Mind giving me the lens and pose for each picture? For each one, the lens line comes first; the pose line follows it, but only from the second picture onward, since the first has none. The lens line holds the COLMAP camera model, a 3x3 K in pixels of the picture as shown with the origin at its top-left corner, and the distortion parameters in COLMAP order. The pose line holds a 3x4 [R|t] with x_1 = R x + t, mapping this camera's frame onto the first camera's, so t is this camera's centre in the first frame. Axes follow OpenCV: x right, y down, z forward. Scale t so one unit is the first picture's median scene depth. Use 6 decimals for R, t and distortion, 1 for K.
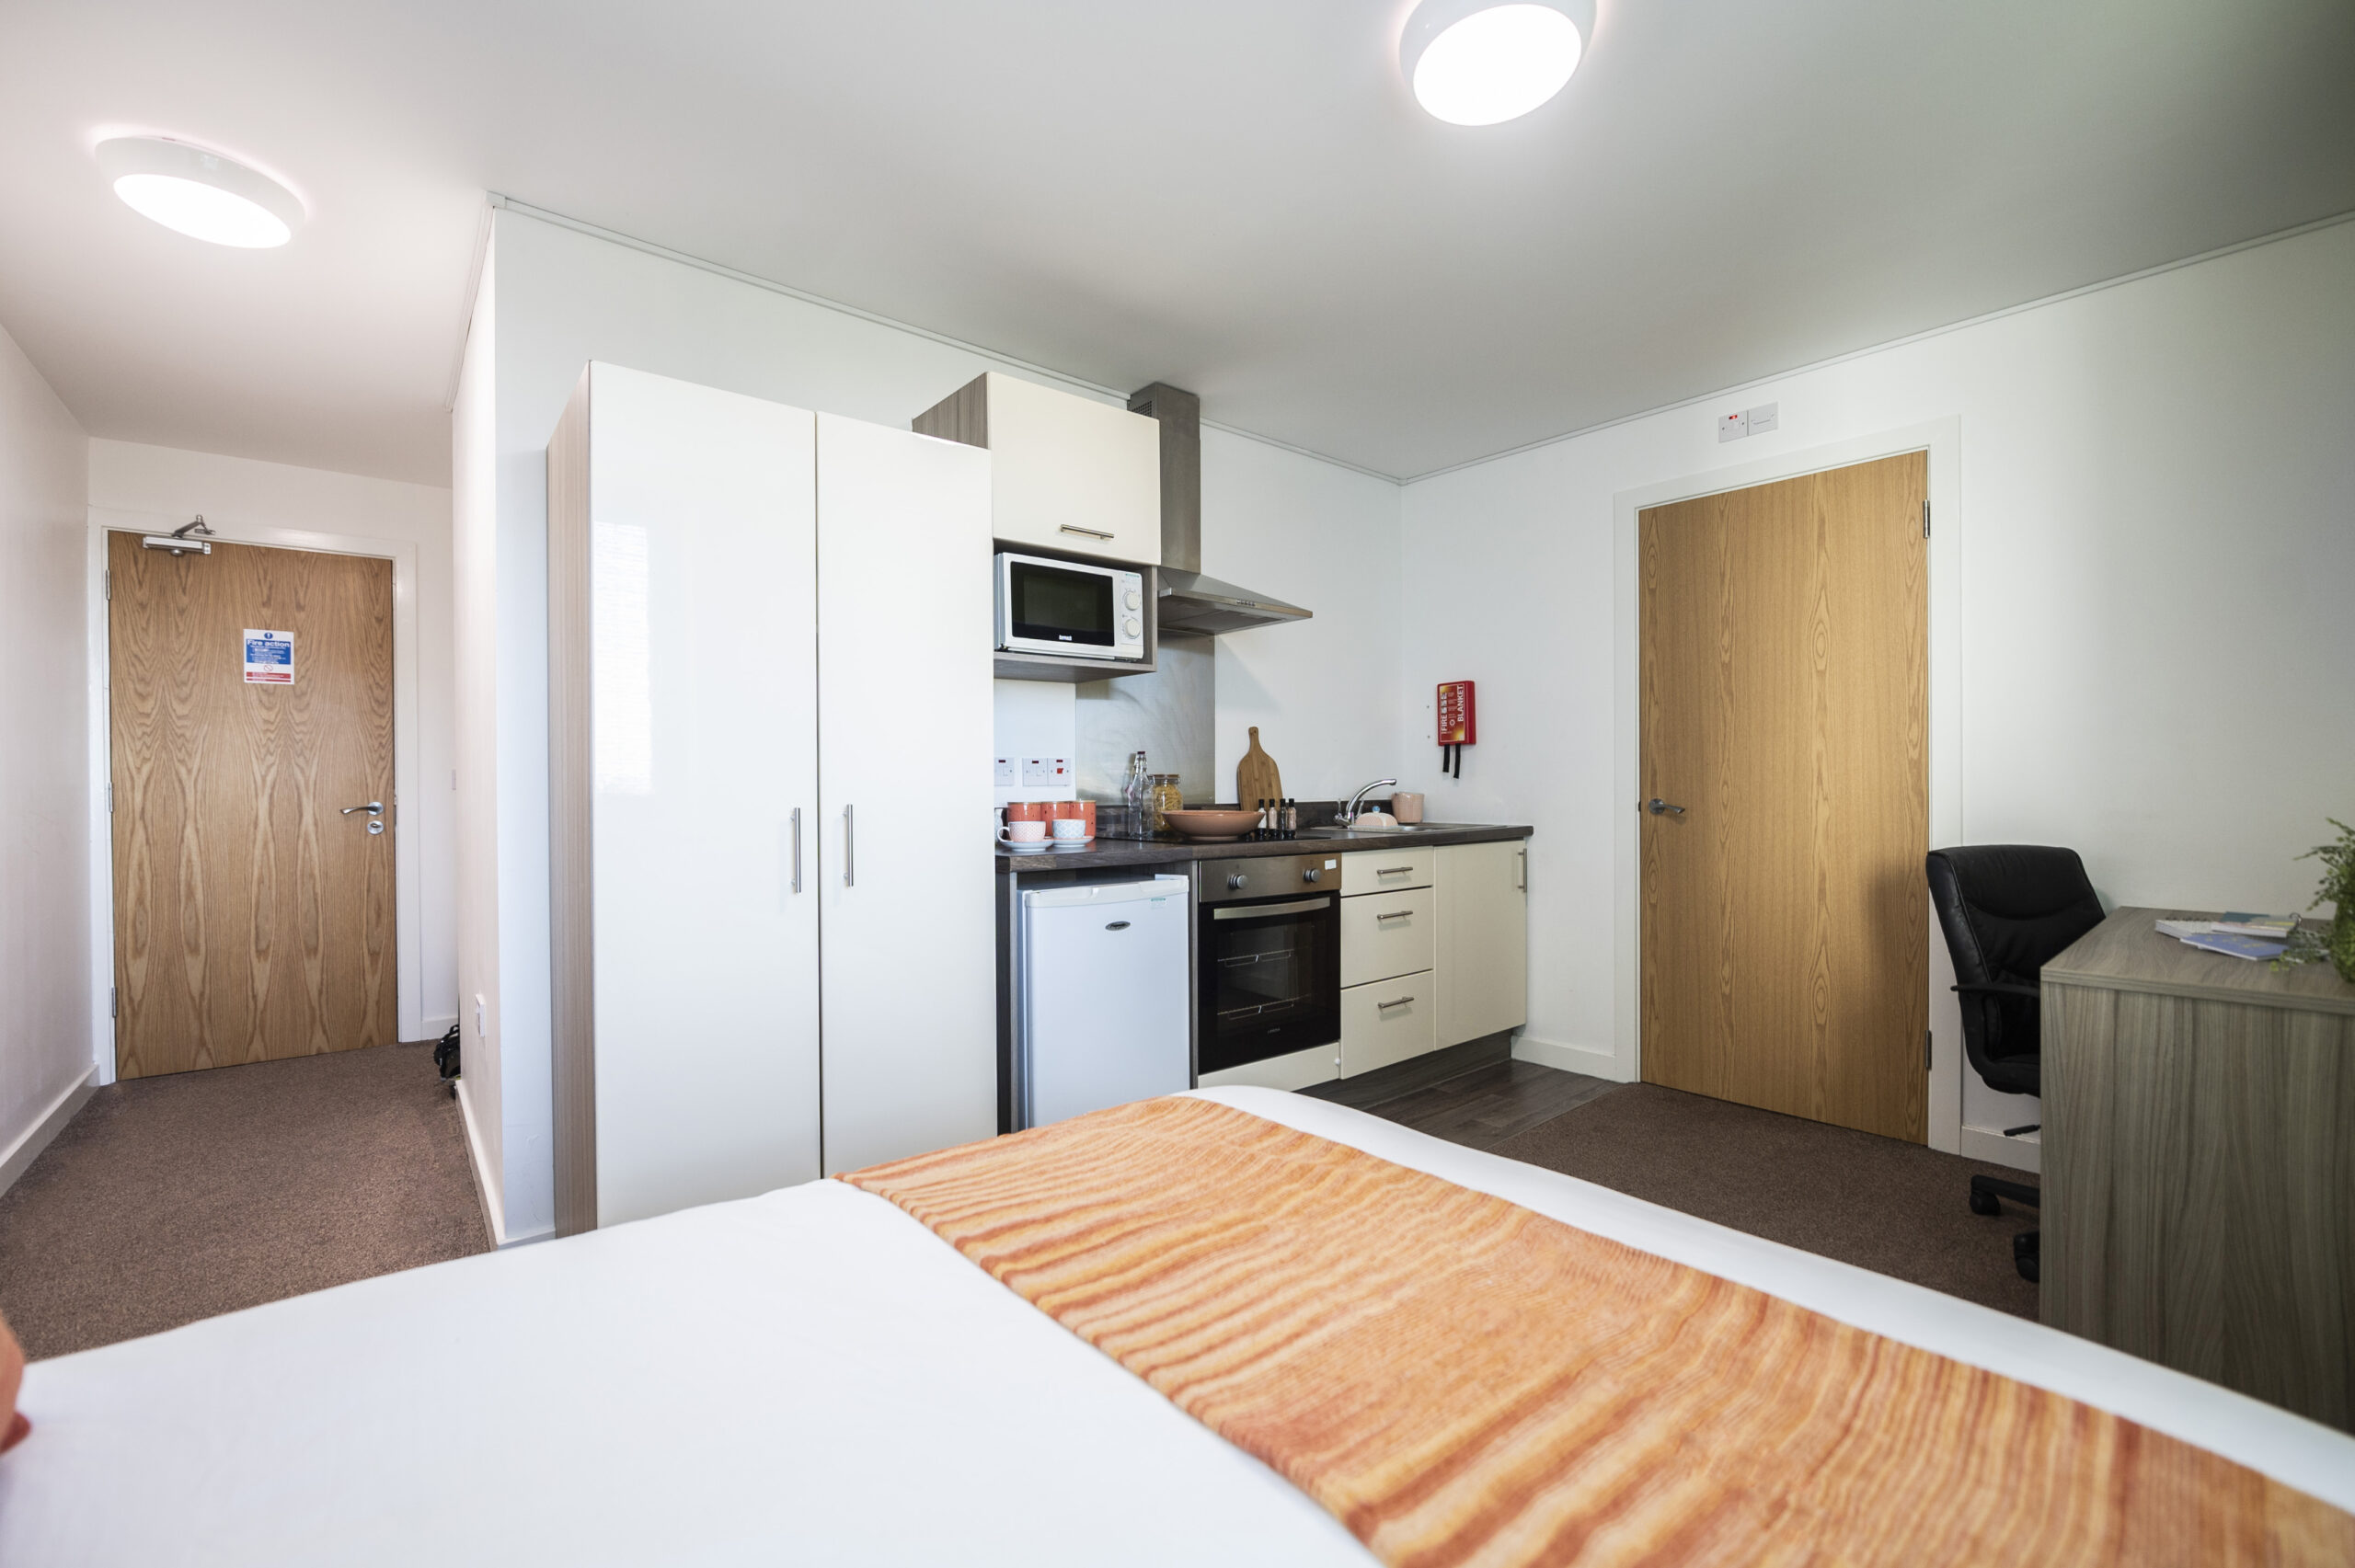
lens RADIAL K [[976.2, 0, 1179.7], [0, 976.2, 789.0], [0, 0, 1]] dist [-0.014576, -0.000195]
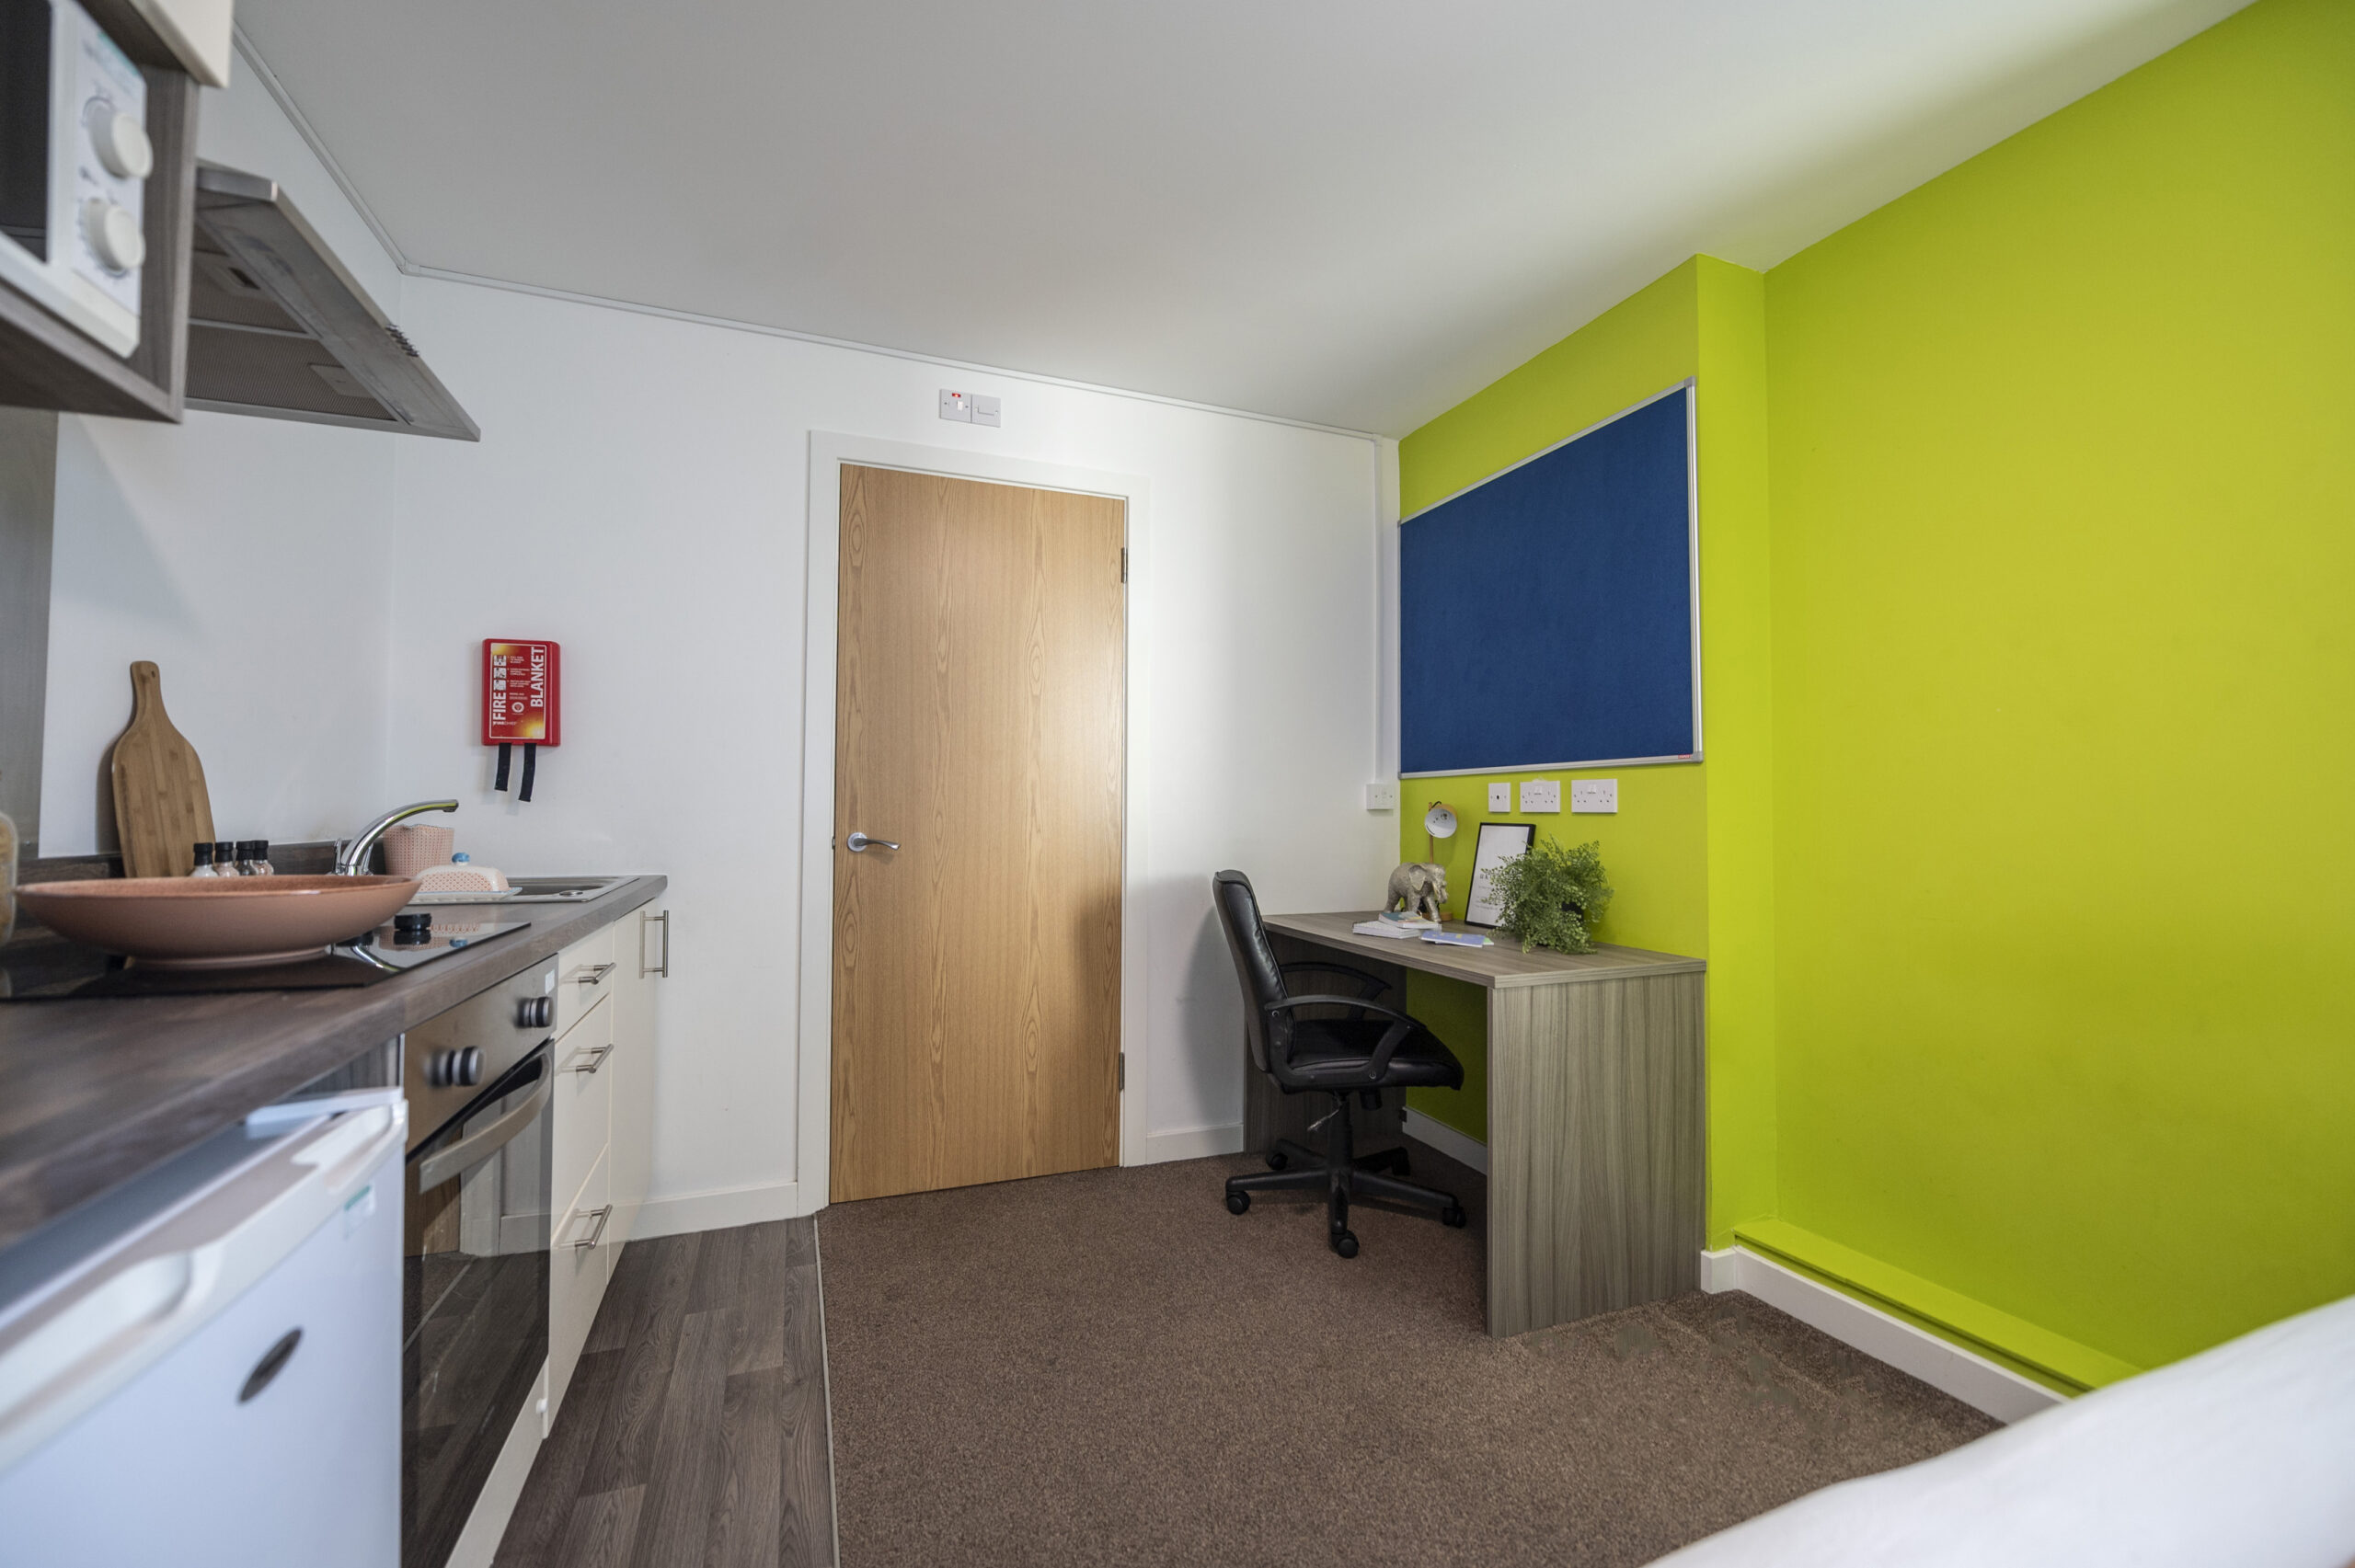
lens RADIAL K [[959.1, 0, 1177.5], [0, 959.1, 784.0], [0, 0, 1]] dist [-0.011925, -0.000018]
pose [[0.326986, 0.037421, 0.944288, -0.175082], [-0.000959, 0.999228, -0.039266, 0.001266], [-0.945029, 0.011933, 0.326769, 0.558318]]
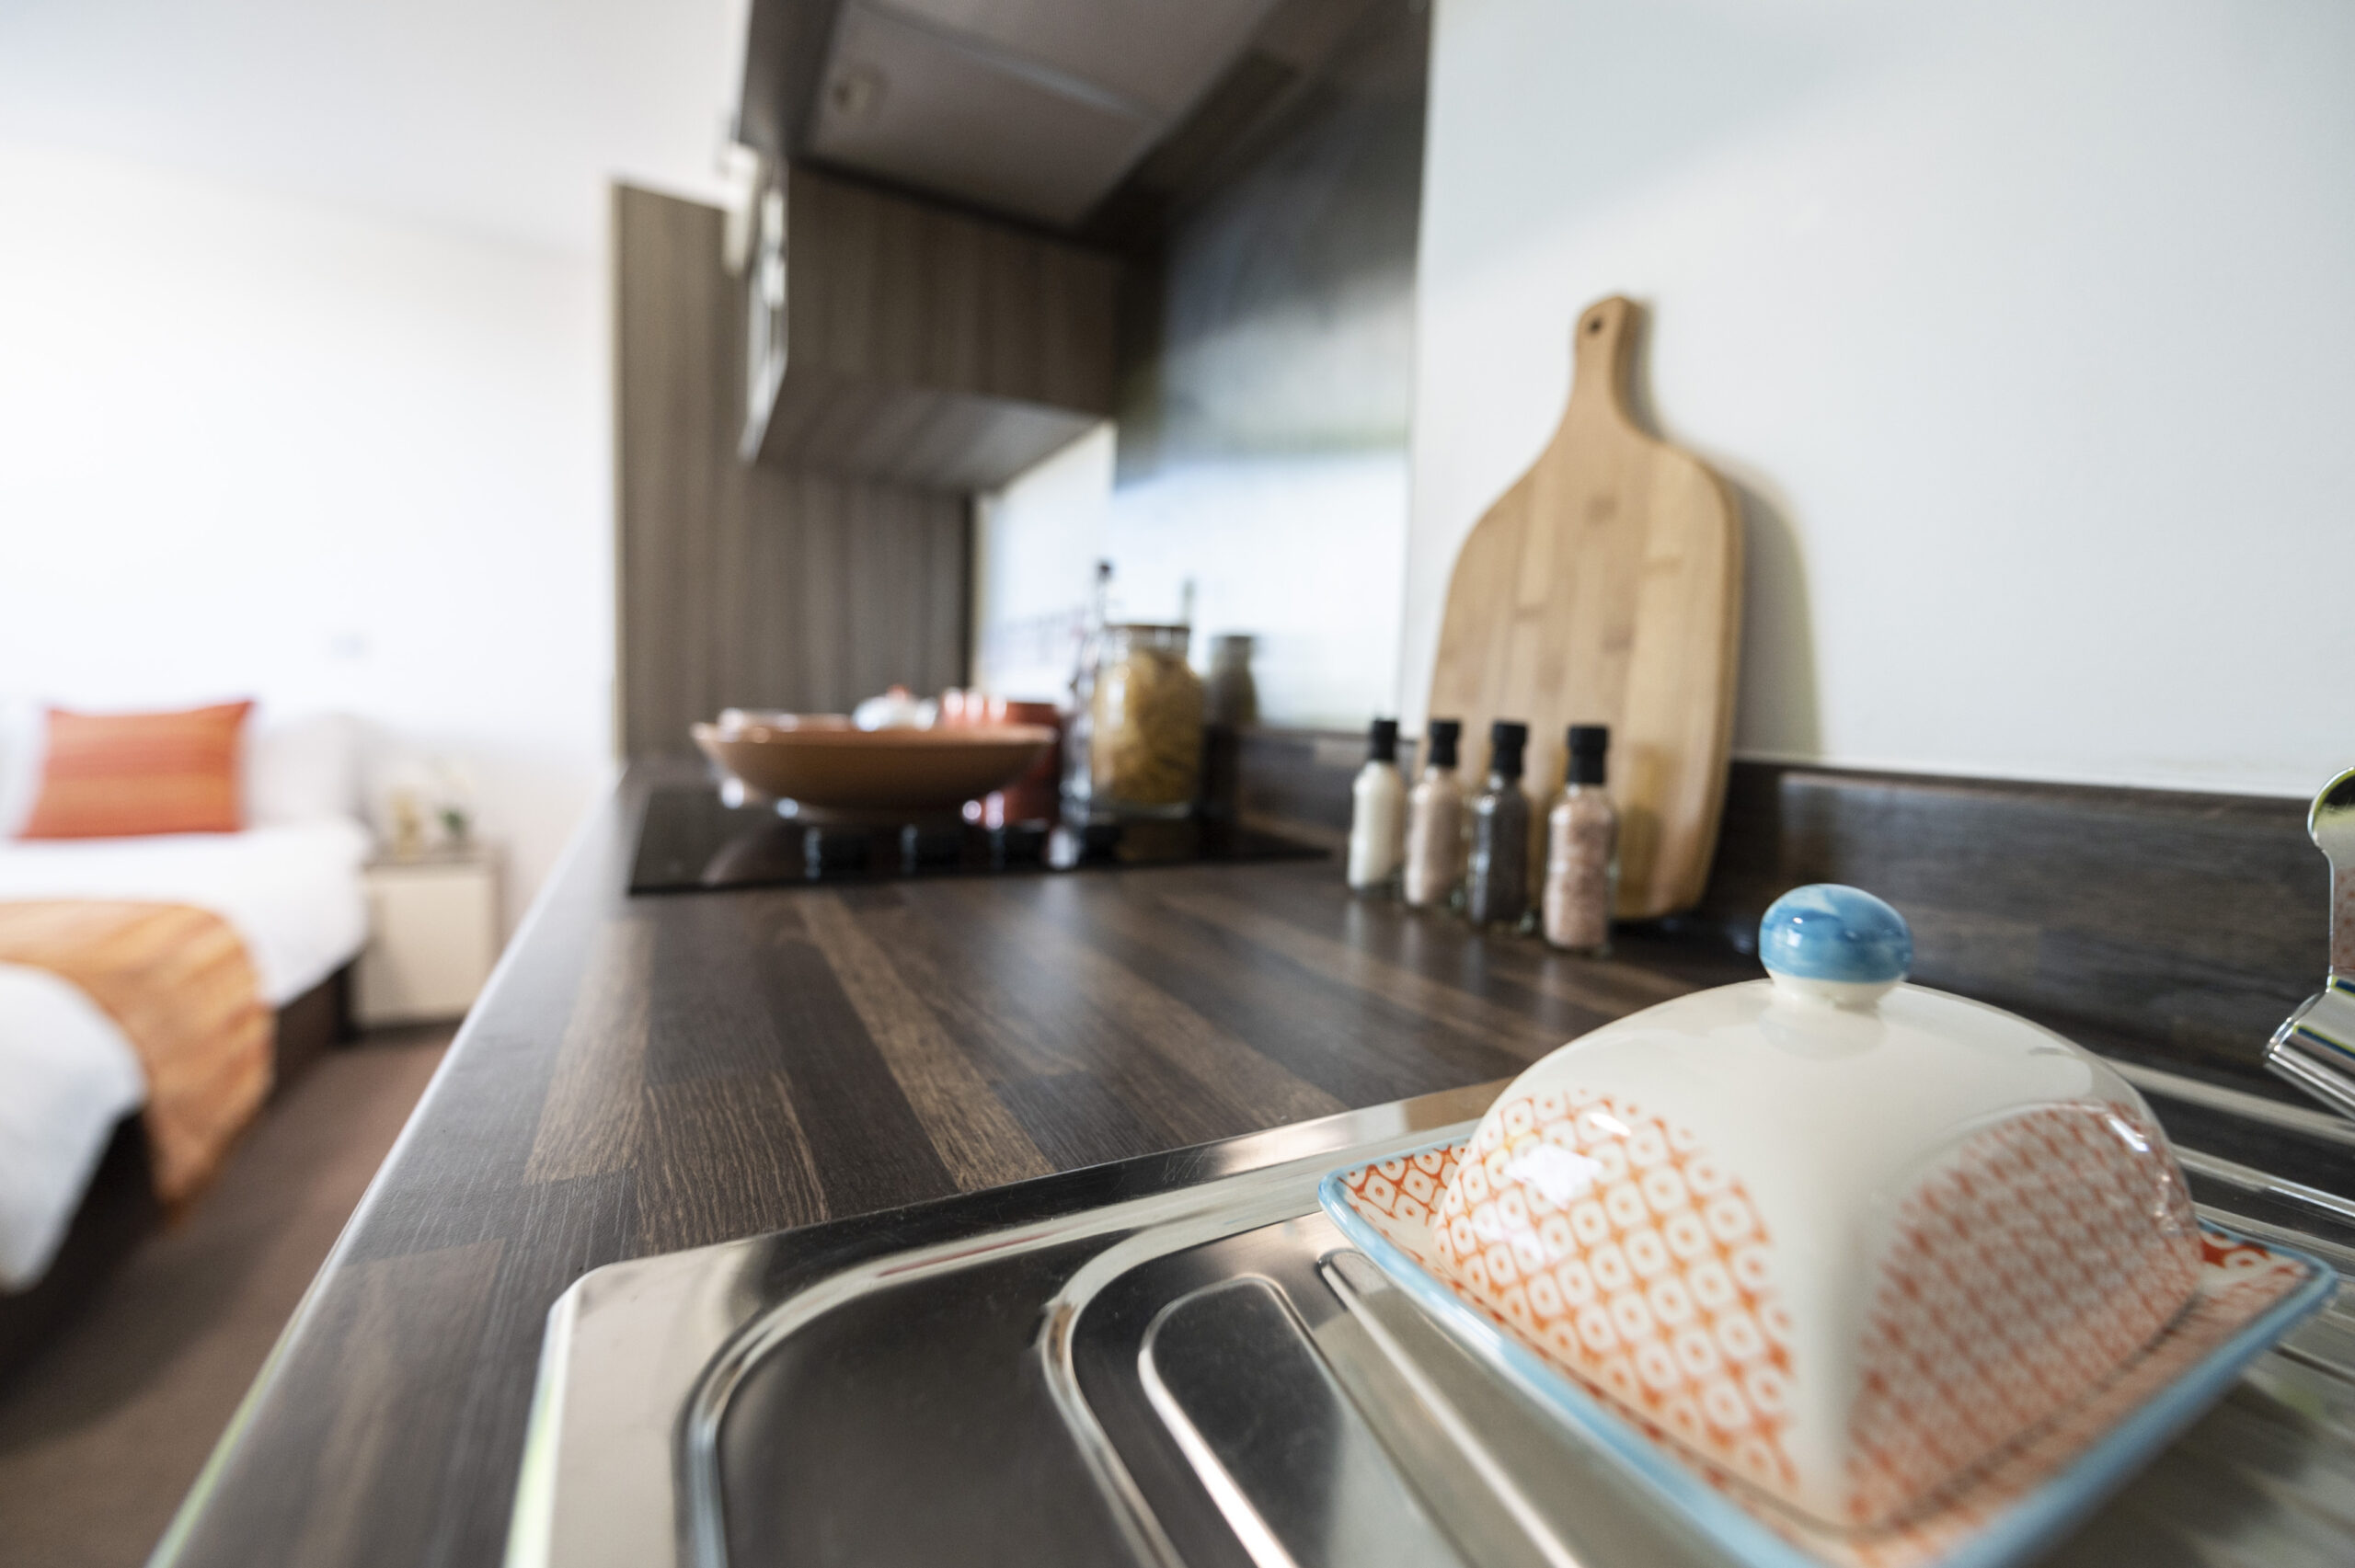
lens RADIAL K [[927.7, 0, 1178.5], [0, 927.7, 788.0], [0, 0, 1]] dist [-0.011160, -0.000028]
pose [[-0.241192, 0.080198, -0.967158, 0.299964], [-0.041092, 0.994842, 0.092742, 0.010629], [0.969607, 0.062111, -0.236652, 1.137850]]
